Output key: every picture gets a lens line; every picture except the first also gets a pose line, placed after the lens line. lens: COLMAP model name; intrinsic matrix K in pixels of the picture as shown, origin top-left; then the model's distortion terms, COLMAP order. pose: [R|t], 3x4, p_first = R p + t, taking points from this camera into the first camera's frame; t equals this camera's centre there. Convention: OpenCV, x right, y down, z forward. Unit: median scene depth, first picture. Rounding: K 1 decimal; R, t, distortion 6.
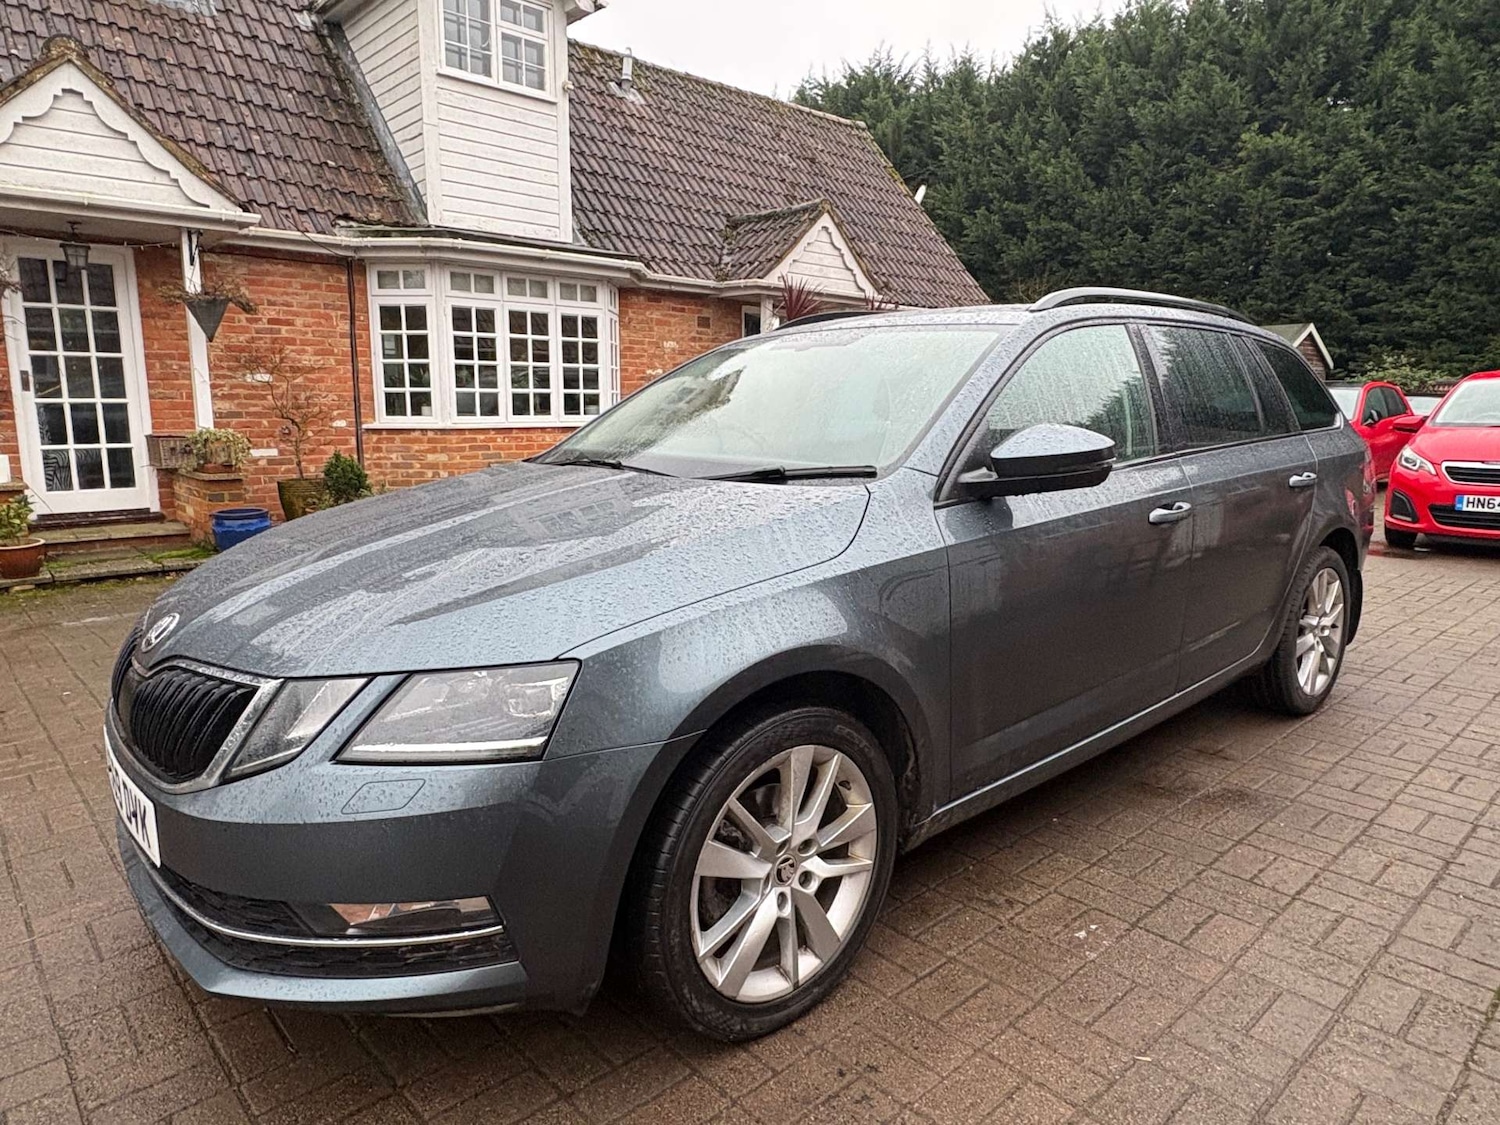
lens RADIAL K [[955.9, 0, 762.8], [0, 955.9, 563.6], [0, 0, 1]] dist [-0.003447, 0.003984]
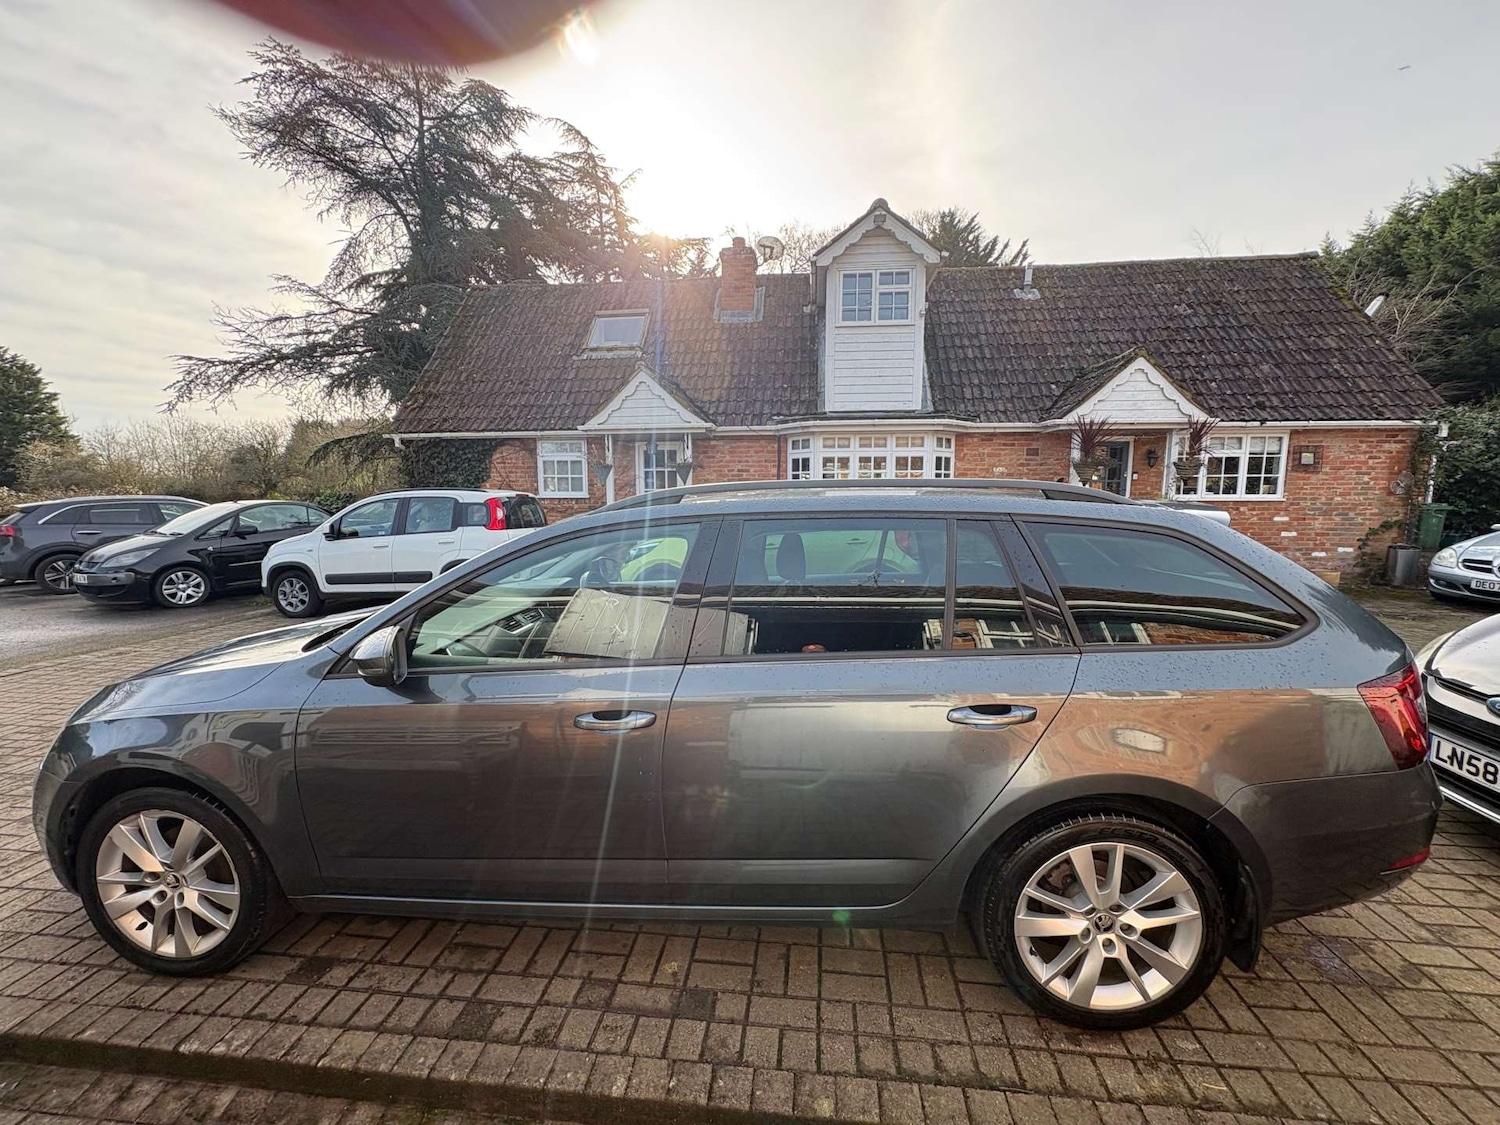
lens RADIAL K [[601.1, 0, 752.4], [0, 601.1, 560.3], [0, 0, 1]] dist [0.000093, 0.000002]
pose [[0.652963, 0.082562, -0.752876, 0.419018], [-0.120947, 0.992651, 0.003961, -0.066101], [0.747670, 0.088472, 0.658151, 0.181460]]
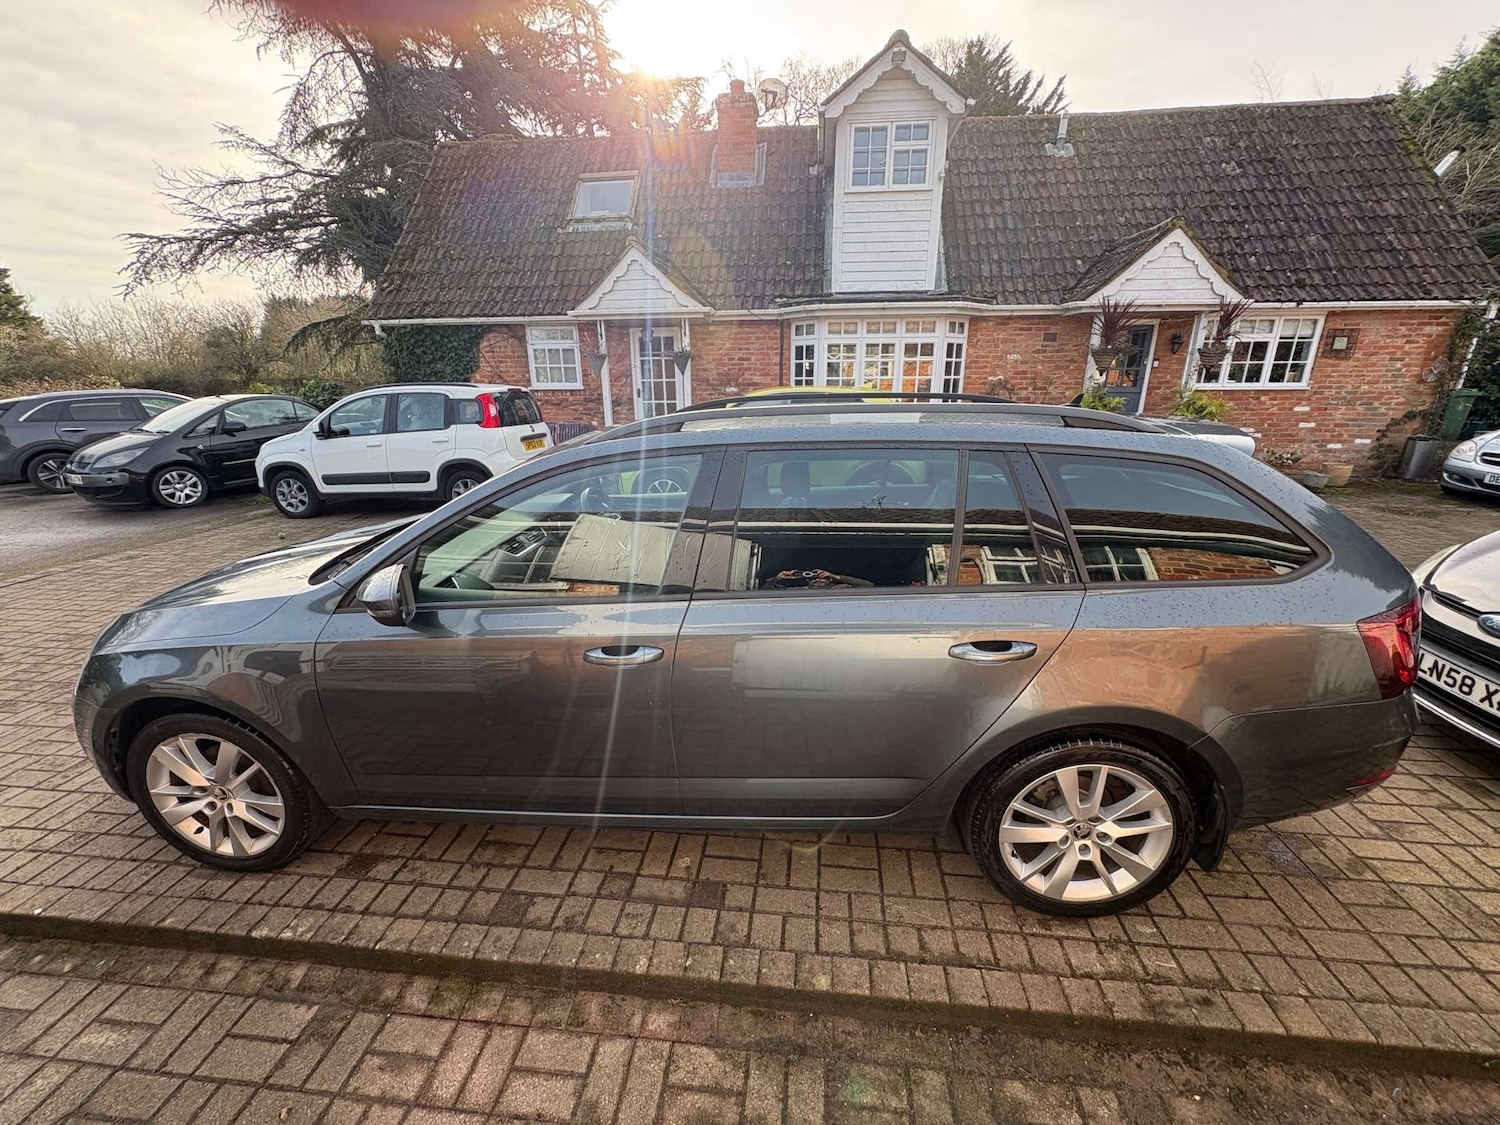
lens RADIAL K [[601.1, 0, 752.4], [0, 601.1, 562.6], [0, 0, 1]] dist [0.000093, 0.000002]
pose [[0.651906, 0.220825, -0.725434, 0.413908], [-0.116084, 0.974445, 0.192306, -0.080410], [0.749362, -0.041154, 0.660881, 0.182339]]
